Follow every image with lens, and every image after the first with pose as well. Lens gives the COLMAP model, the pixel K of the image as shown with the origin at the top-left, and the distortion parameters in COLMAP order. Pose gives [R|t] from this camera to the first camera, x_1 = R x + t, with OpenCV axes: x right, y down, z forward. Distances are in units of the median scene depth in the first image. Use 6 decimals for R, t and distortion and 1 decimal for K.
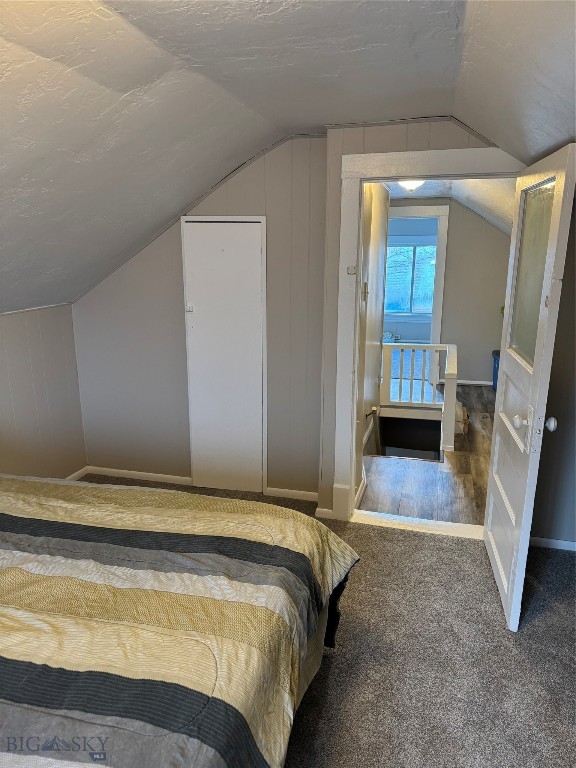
lens RADIAL K [[540.2, 0, 288.0], [0, 540.2, 384.0], [0, 0, 1]] dist [0.059557, -0.072188]
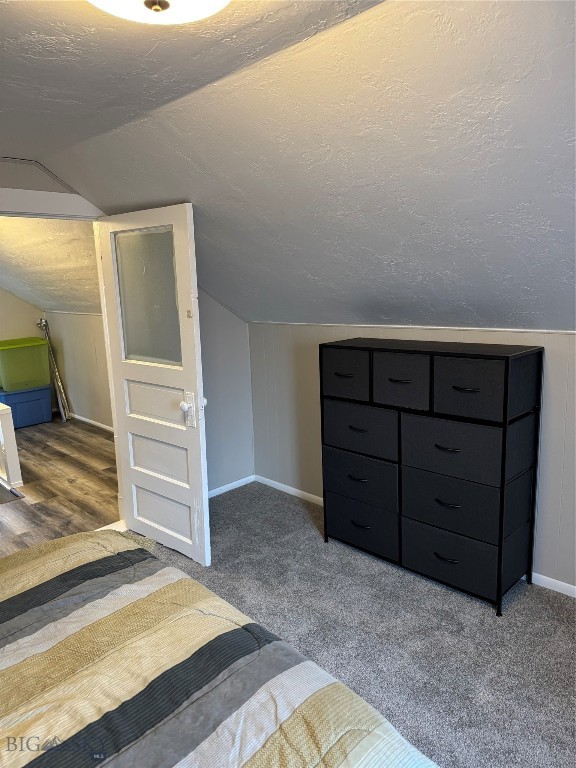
lens RADIAL K [[540.2, 0, 288.0], [0, 540.2, 384.0], [0, 0, 1]] dist [0.059557, -0.072188]
pose [[0.492966, -0.173846, 0.852504, -0.701152], [0.235544, 0.969911, 0.061584, -0.006084], [-0.837558, 0.170443, 0.519081, 0.122326]]
